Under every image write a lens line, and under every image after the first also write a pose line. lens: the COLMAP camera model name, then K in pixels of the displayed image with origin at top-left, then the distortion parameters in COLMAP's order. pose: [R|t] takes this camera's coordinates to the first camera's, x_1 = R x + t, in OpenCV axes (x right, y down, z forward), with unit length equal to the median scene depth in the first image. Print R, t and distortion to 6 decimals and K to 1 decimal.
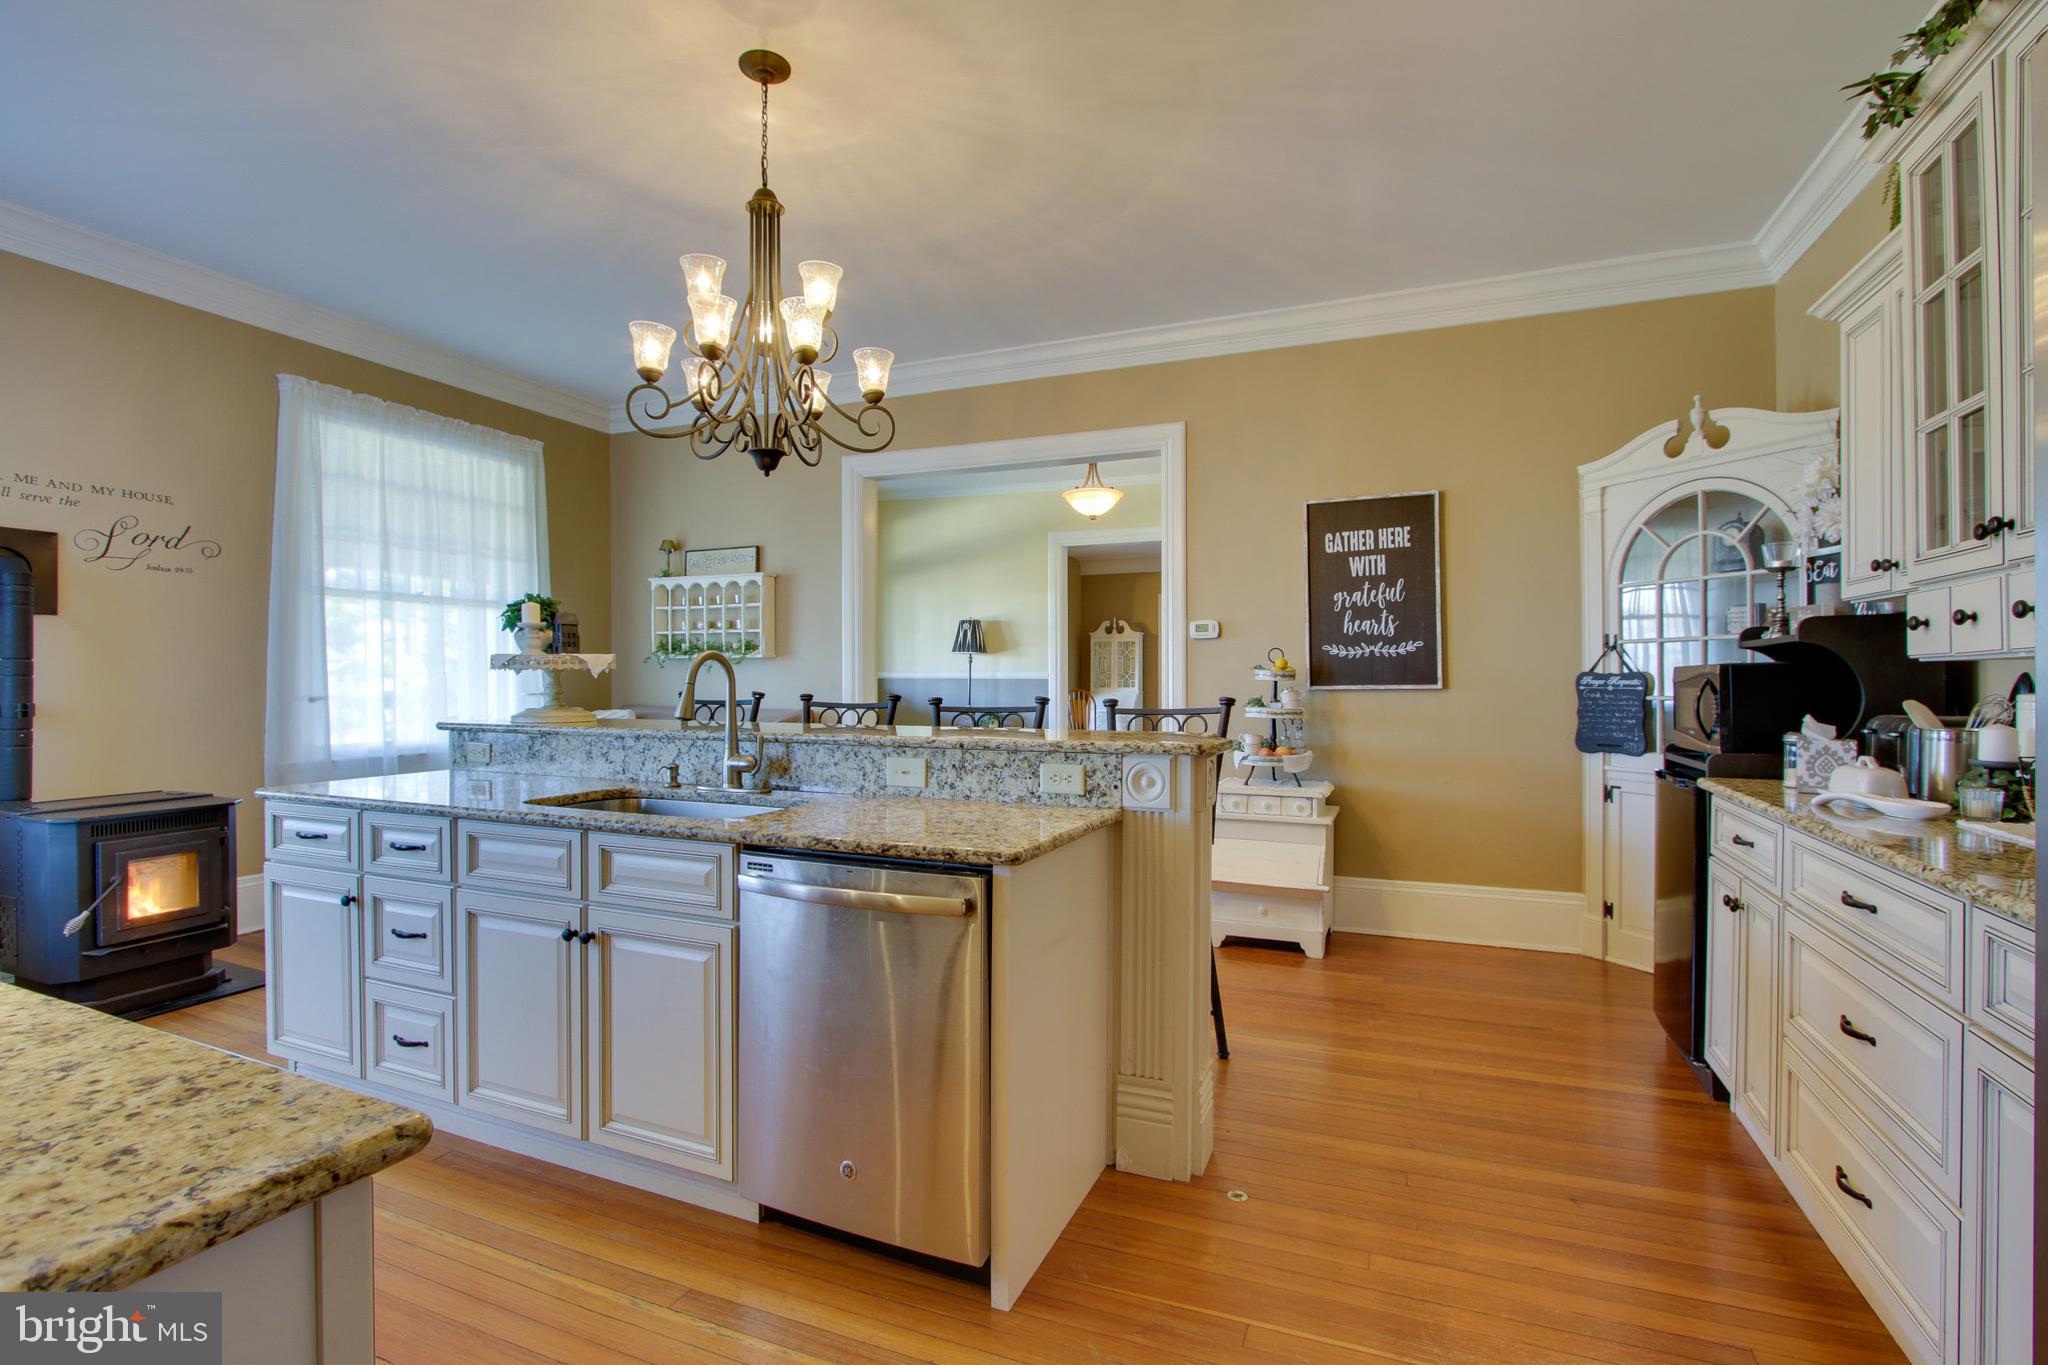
lens RADIAL K [[961.1, 0, 1024.0], [0, 961.1, 682.5], [0, 0, 1]] dist [-0.001836, -0.000715]
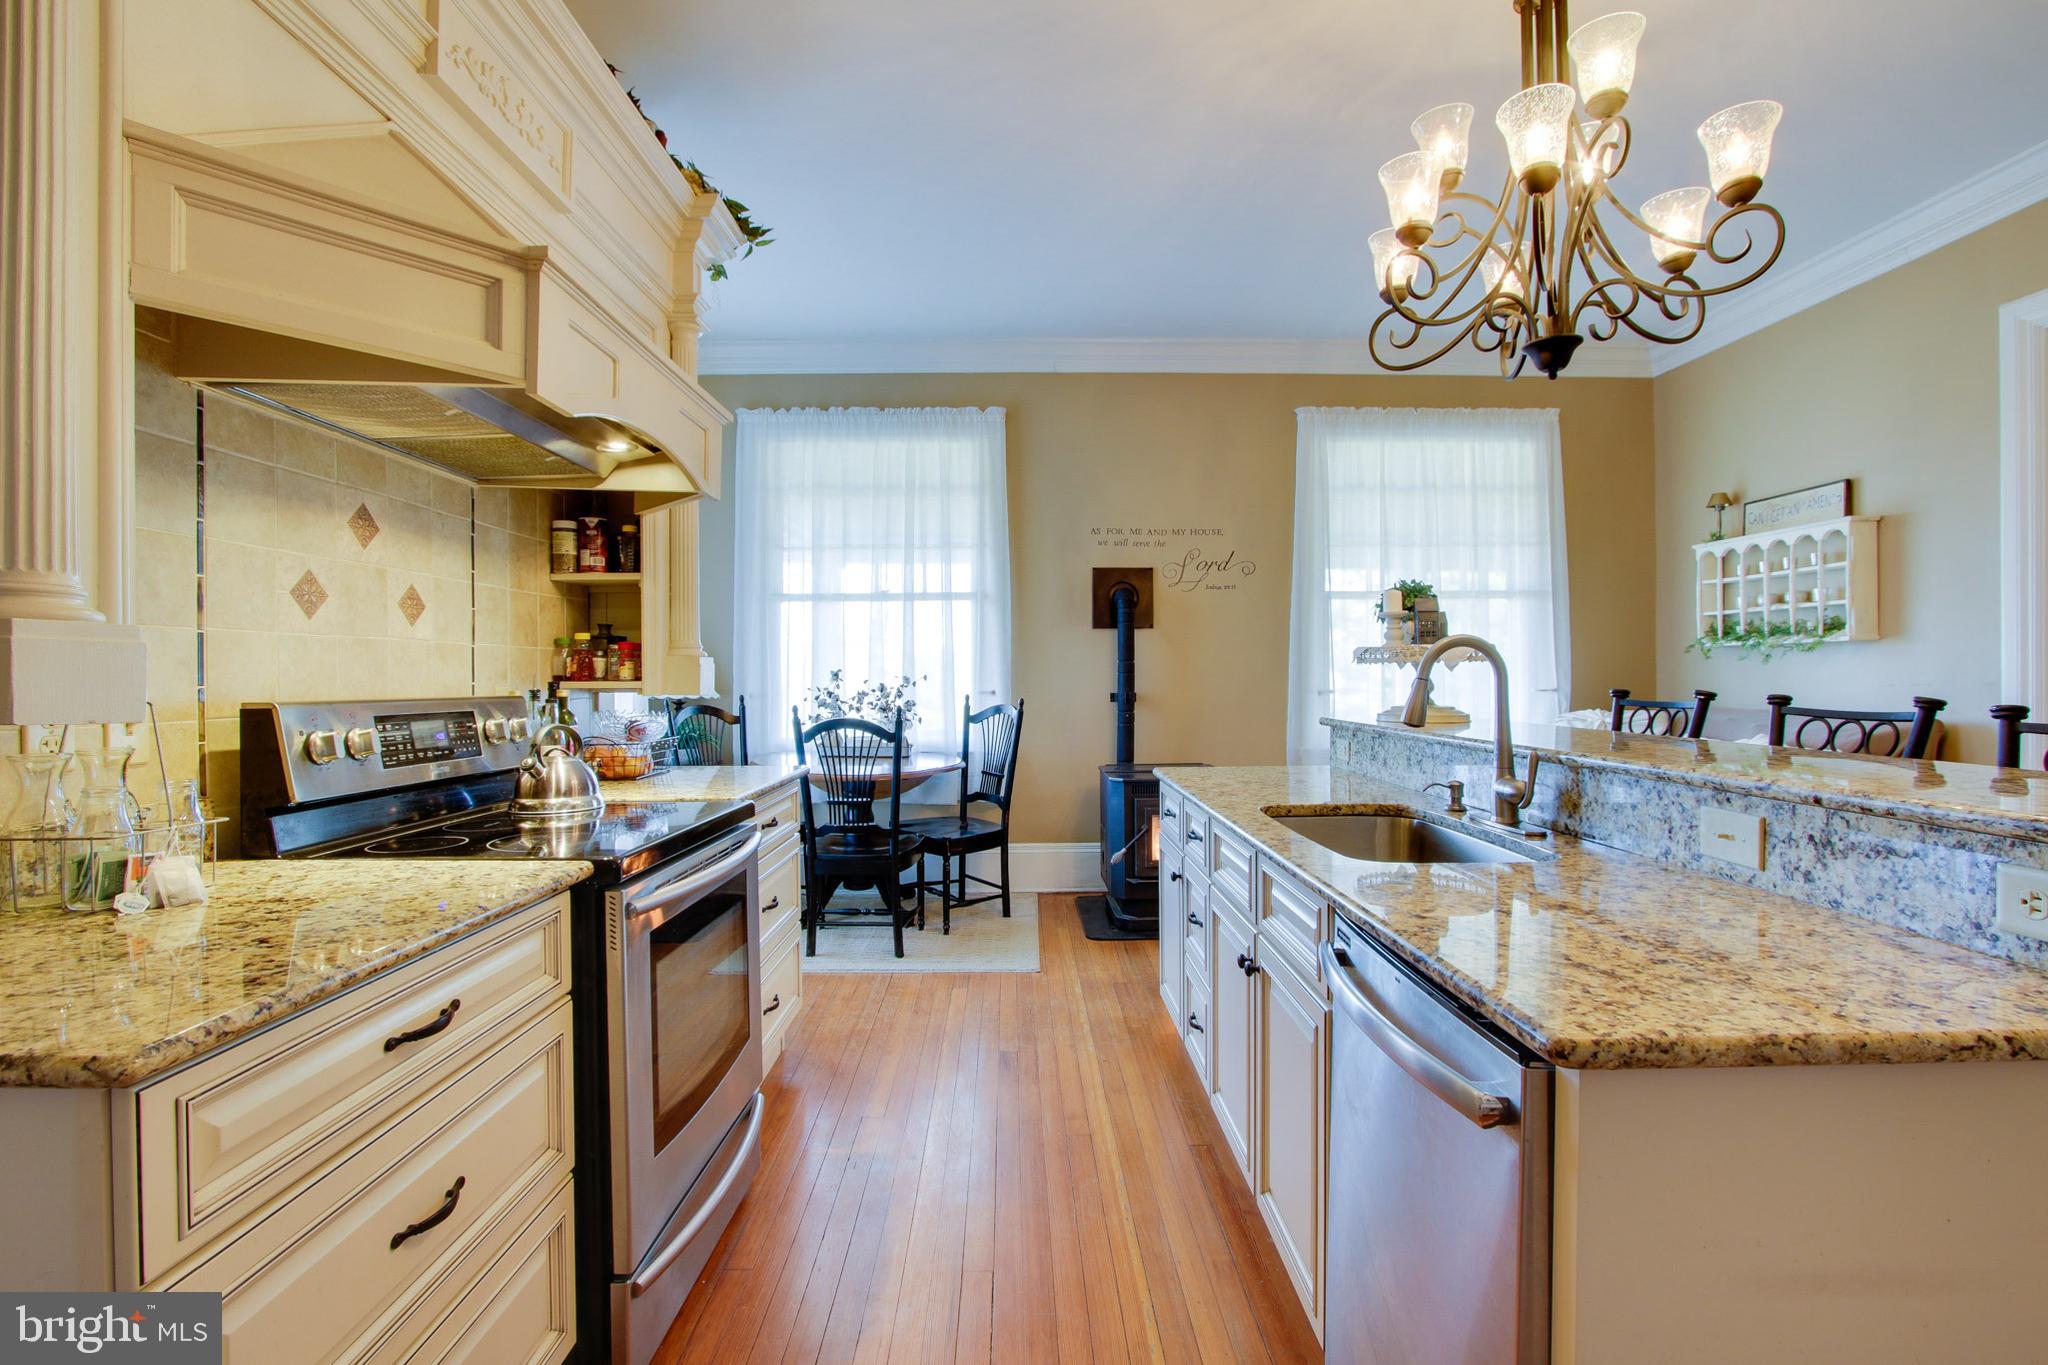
lens RADIAL K [[947.3, 0, 1024.0], [0, 947.3, 682.5], [0, 0, 1]] dist [-0.017937, 0.000447]
pose [[0.403172, 0.004522, -0.915113, 0.147235], [0.000610, 0.999986, 0.005210, 0.000066], [0.915124, -0.002659, 0.403164, 0.279125]]
